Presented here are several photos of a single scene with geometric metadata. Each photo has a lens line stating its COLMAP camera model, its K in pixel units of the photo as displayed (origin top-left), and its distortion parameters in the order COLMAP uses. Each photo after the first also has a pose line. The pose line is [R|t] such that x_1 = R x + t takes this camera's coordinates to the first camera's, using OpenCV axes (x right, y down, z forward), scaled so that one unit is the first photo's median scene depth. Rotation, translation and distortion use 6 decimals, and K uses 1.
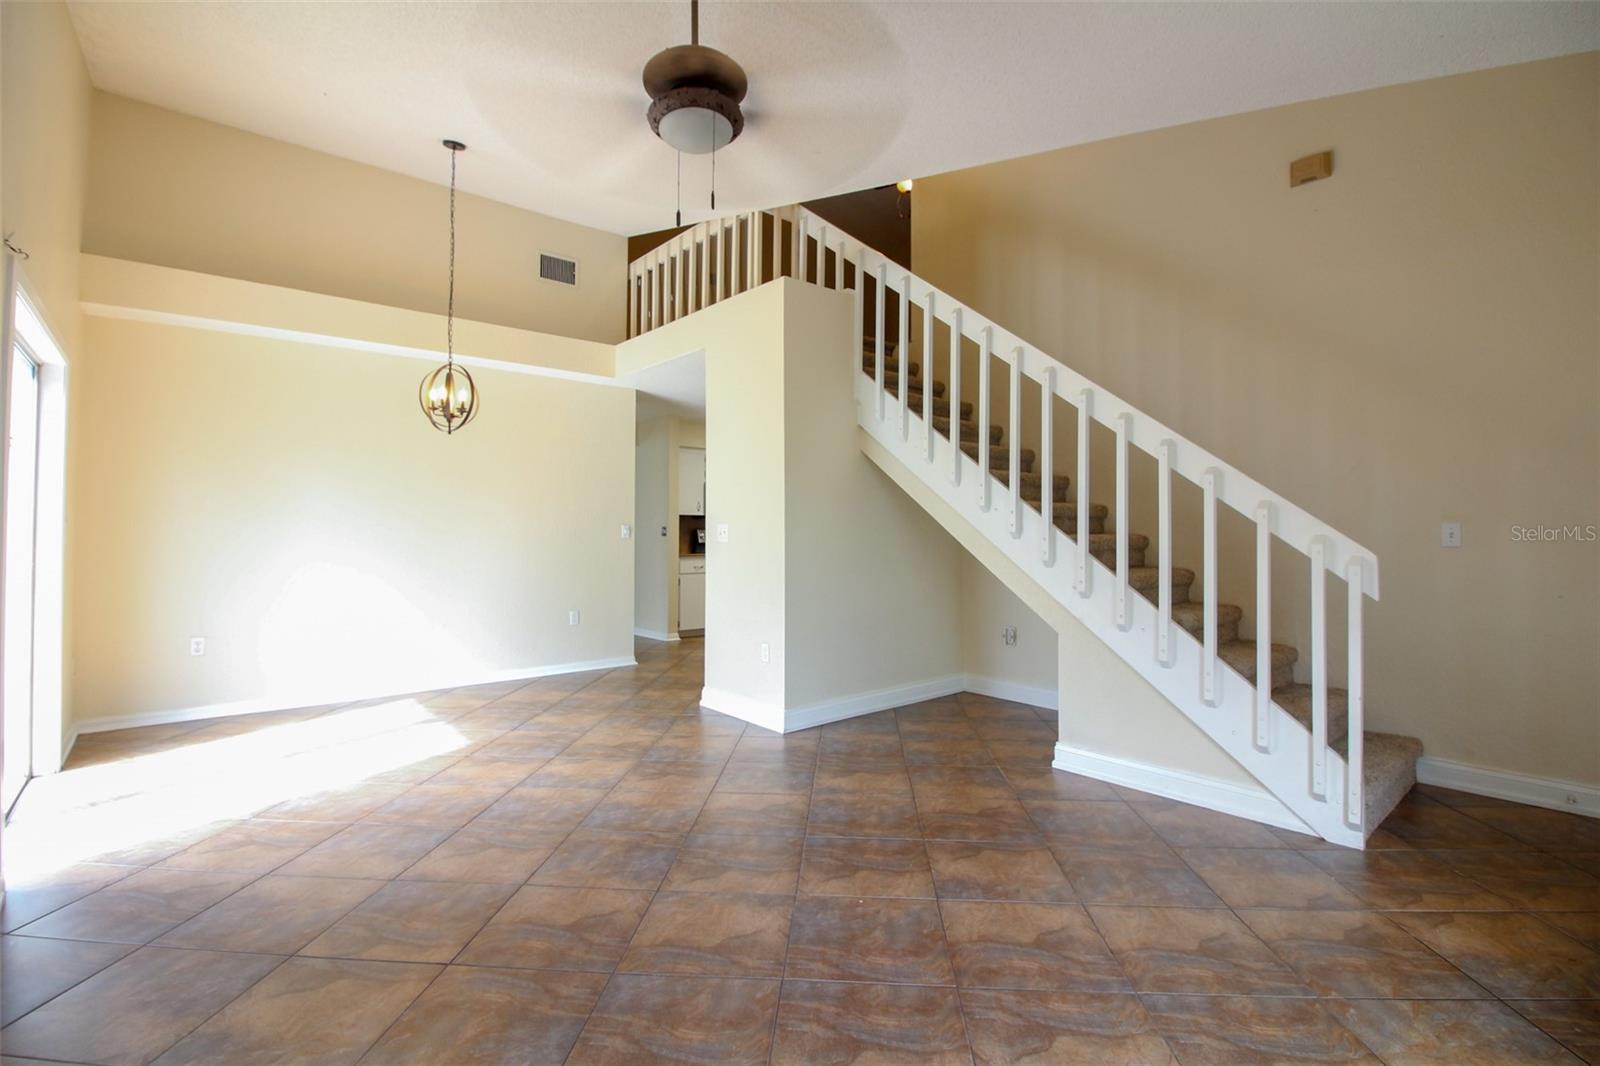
lens RADIAL K [[739.1, 0, 804.0], [0, 739.1, 518.4], [0, 0, 1]] dist [0.002478, -0.014991]
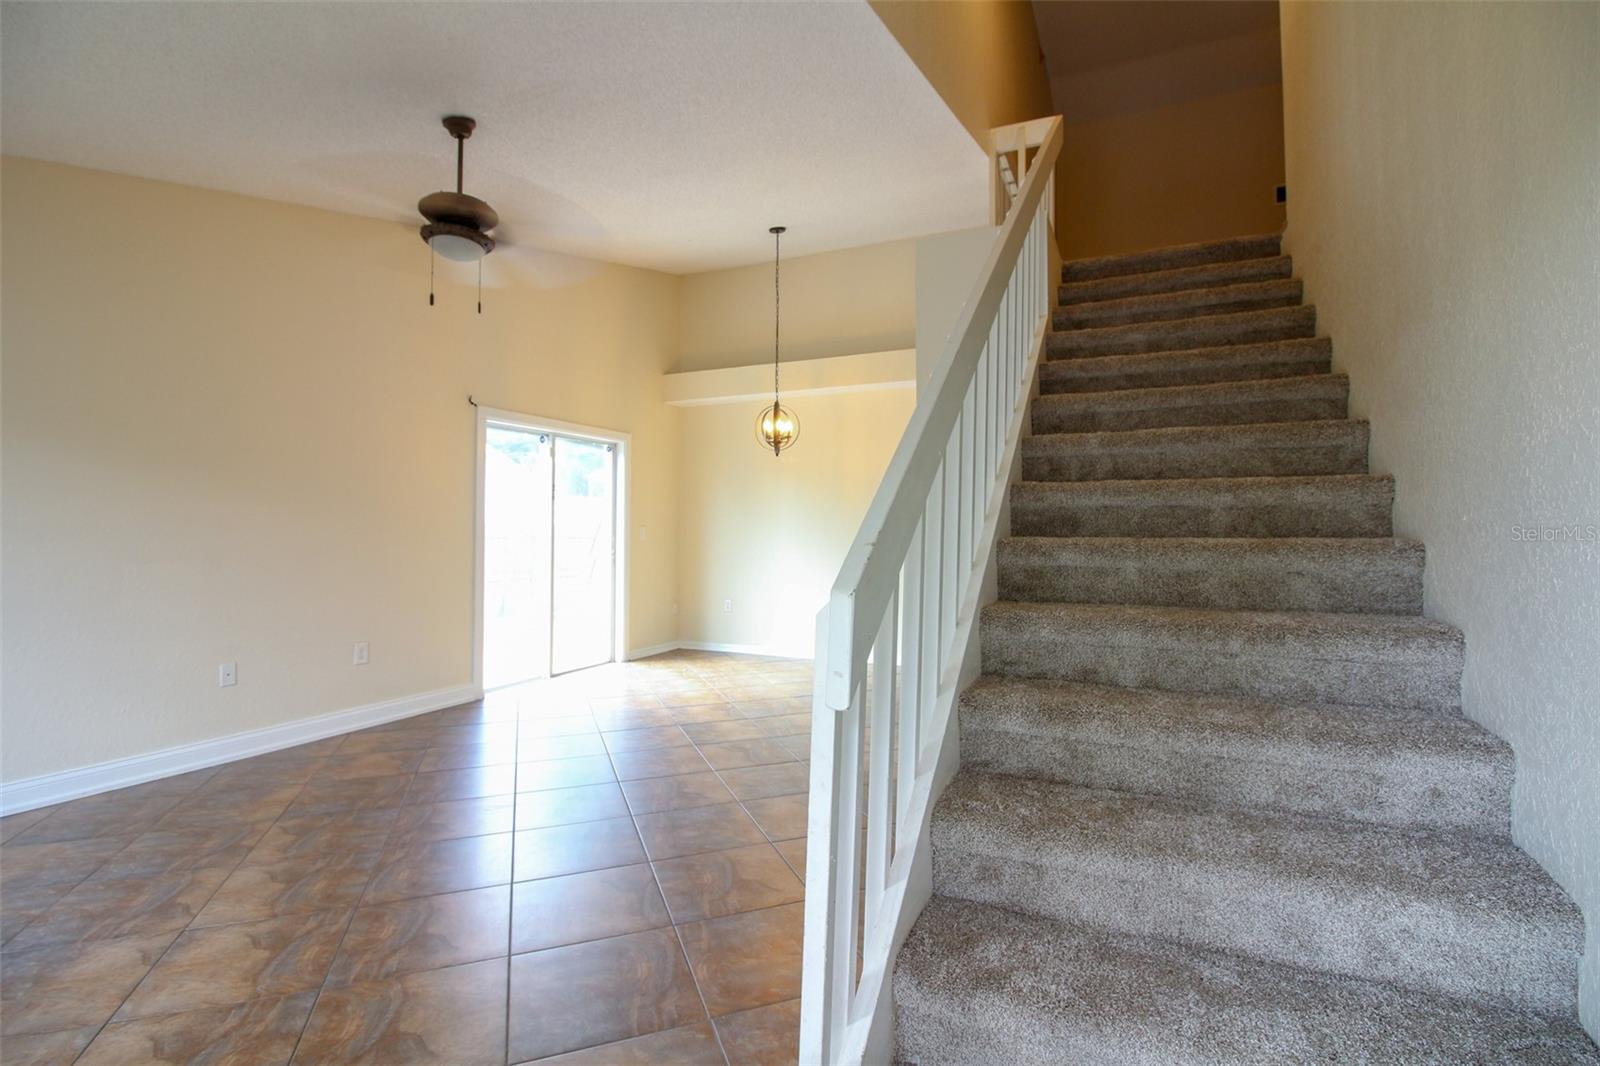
lens RADIAL K [[739.1, 0, 804.0], [0, 739.1, 518.4], [0, 0, 1]] dist [0.002478, -0.014991]
pose [[0.411037, -0.017045, -0.911459, 0.927979], [0.016748, 0.999798, -0.011144, 0.012949], [0.911465, -0.010684, 0.411239, 0.674457]]
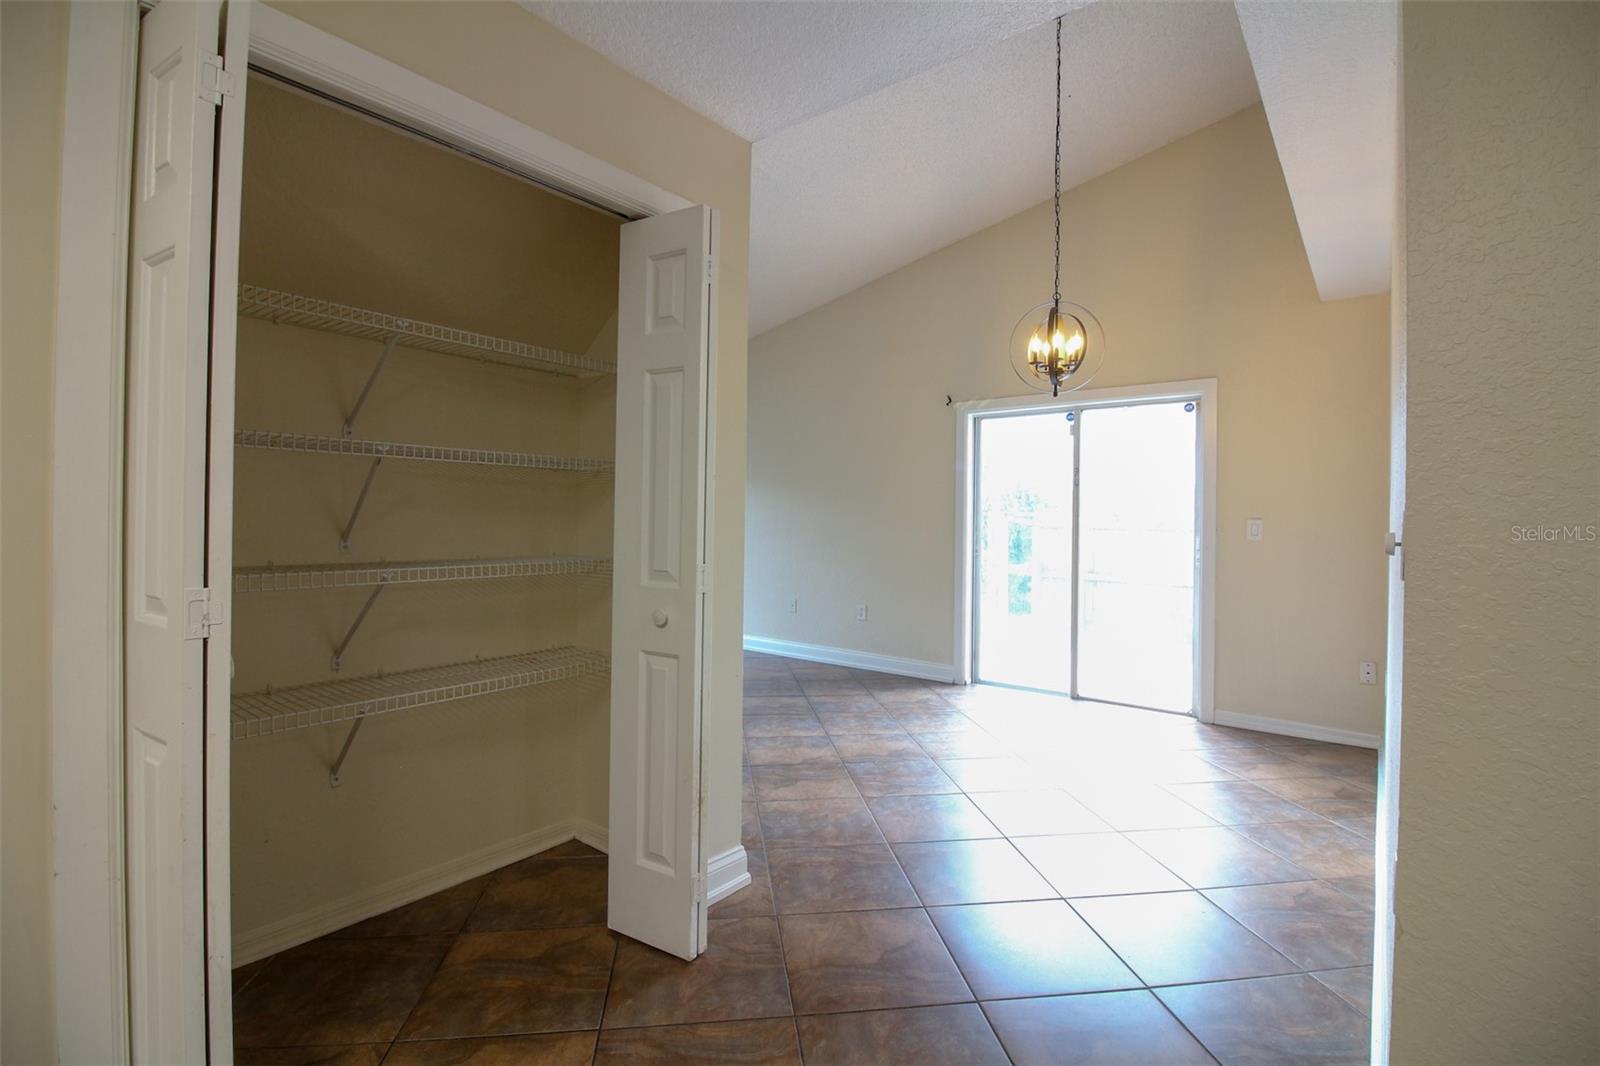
lens RADIAL K [[739.1, 0, 804.0], [0, 739.1, 518.4], [0, 0, 1]] dist [0.002478, -0.014991]
pose [[-0.979832, -0.013870, -0.199340, -0.112629], [-0.010624, 0.999793, -0.017342, 0.034037], [0.199539, -0.014874, -0.979777, 2.205565]]
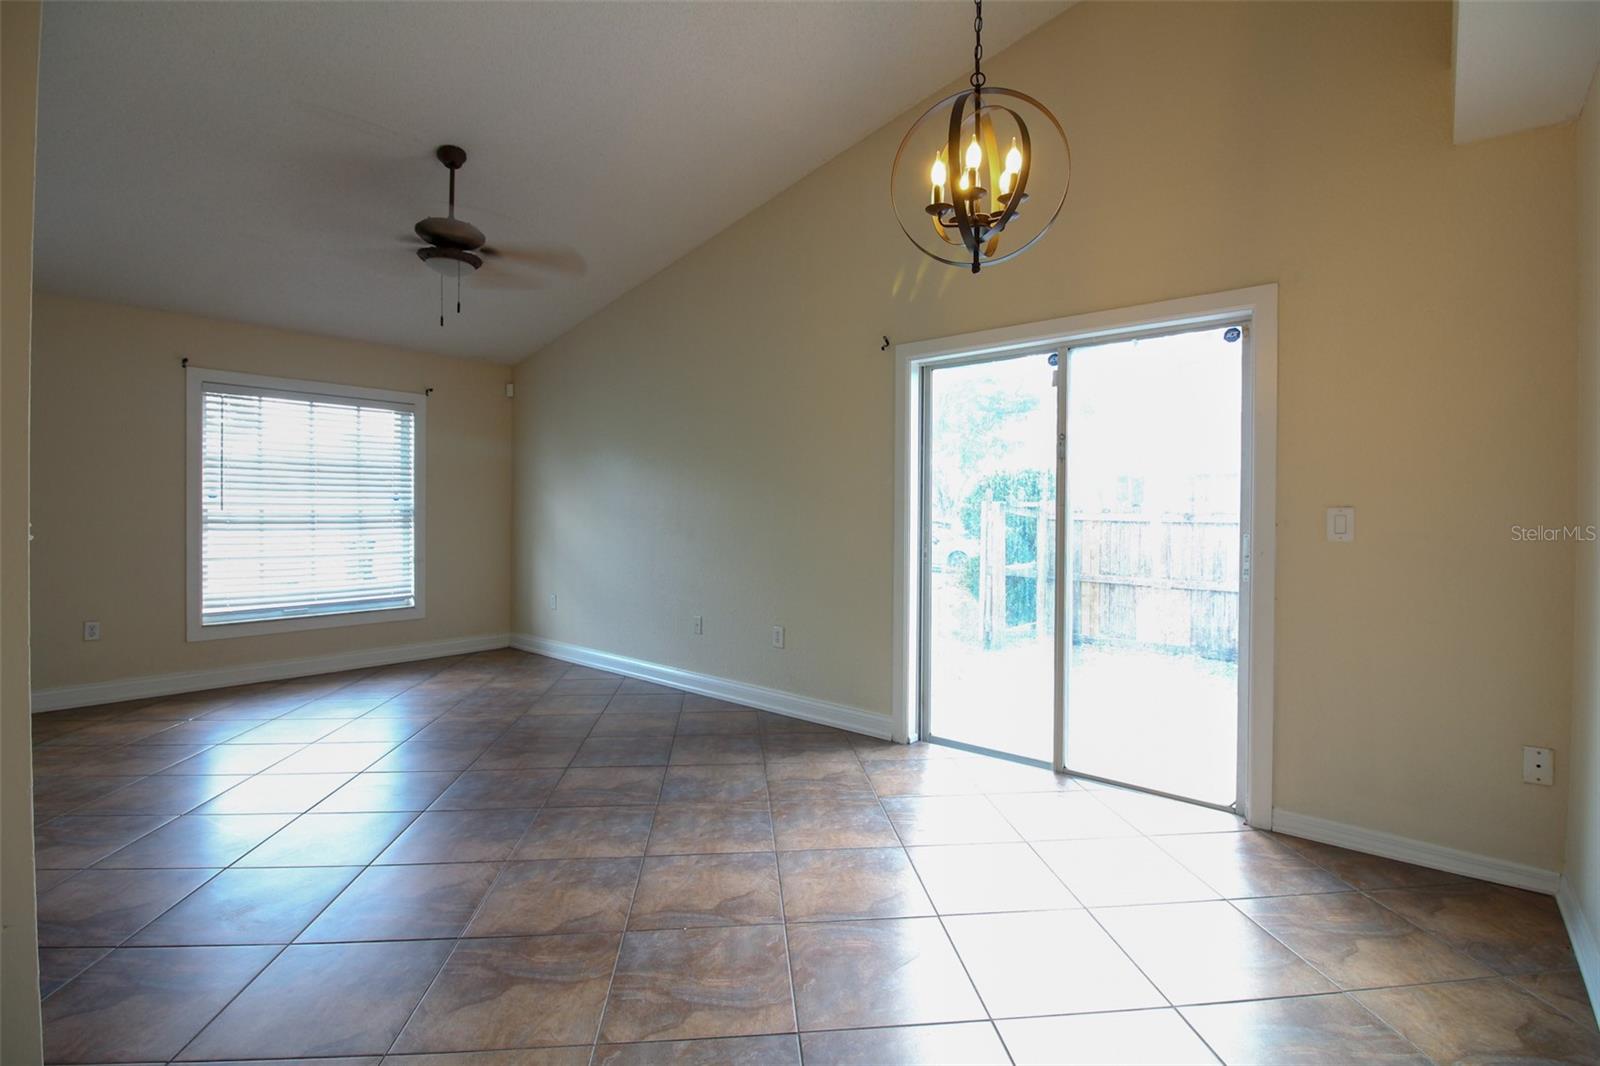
lens RADIAL K [[739.1, 0, 804.0], [0, 739.1, 518.4], [0, 0, 1]] dist [0.002478, -0.014991]
pose [[-0.986542, -0.007143, -0.163351, -0.433788], [-0.005954, 0.999952, -0.007770, 0.026371], [0.163399, -0.006693, -0.986537, 1.796374]]
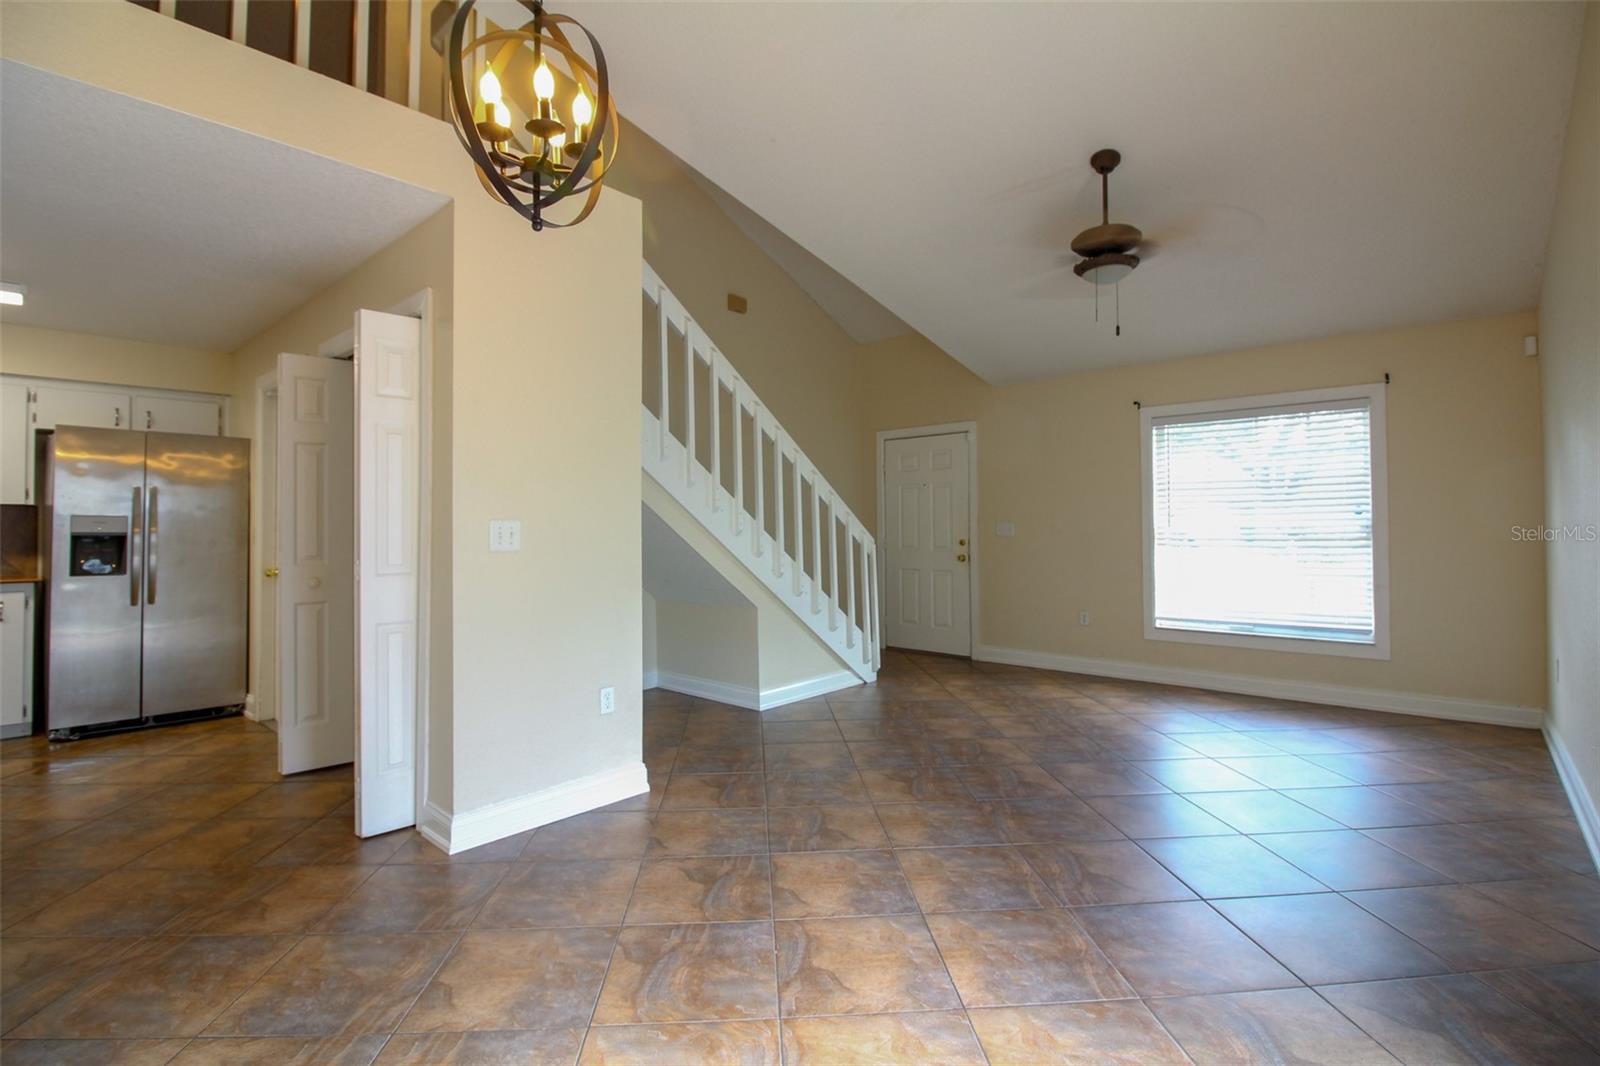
lens RADIAL K [[739.1, 0, 804.0], [0, 739.1, 518.4], [0, 0, 1]] dist [0.002478, -0.014991]
pose [[-0.139033, 0.010637, 0.990231, -1.061113], [-0.011773, 0.999854, -0.012394, 0.015483], [-0.990218, -0.013381, -0.138887, 1.222431]]
